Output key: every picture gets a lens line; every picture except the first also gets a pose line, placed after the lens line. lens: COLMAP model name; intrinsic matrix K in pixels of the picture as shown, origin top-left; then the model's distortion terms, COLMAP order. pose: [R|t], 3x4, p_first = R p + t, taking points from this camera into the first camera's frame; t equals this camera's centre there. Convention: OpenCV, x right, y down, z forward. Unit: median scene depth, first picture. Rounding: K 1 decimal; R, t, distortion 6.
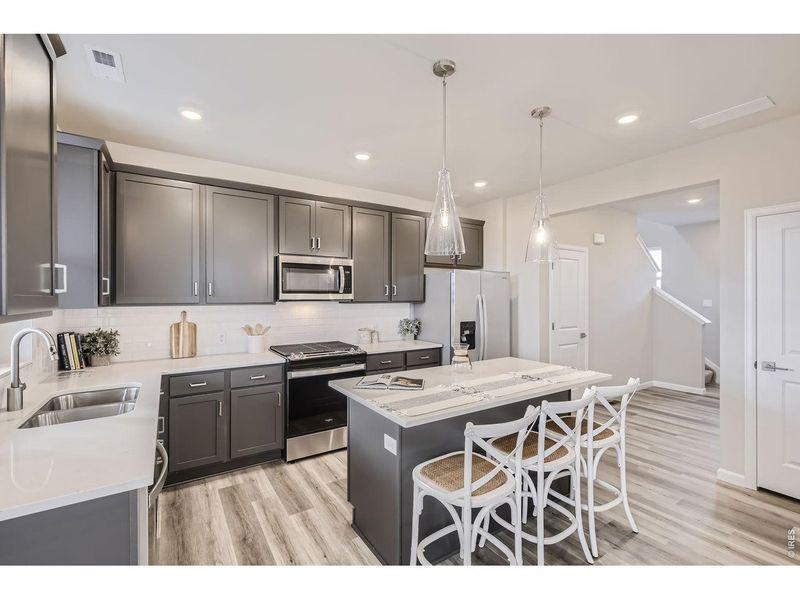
lens RADIAL K [[361.7, 0, 400.5], [0, 361.7, 297.1], [0, 0, 1]] dist [0.003268, -0.000096]
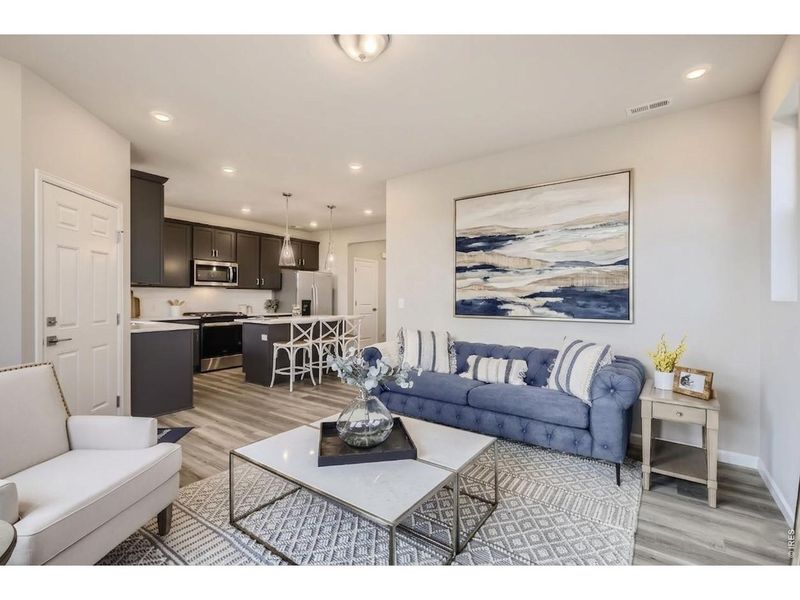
lens RADIAL K [[361.7, 0, 400.5], [0, 361.7, 297.1], [0, 0, 1]] dist [0.003268, -0.000096]
pose [[0.932131, 0.005312, 0.362081, -0.028276], [-0.006653, 0.999975, 0.002457, 0.045729], [-0.362059, -0.004699, 0.932143, -0.840653]]
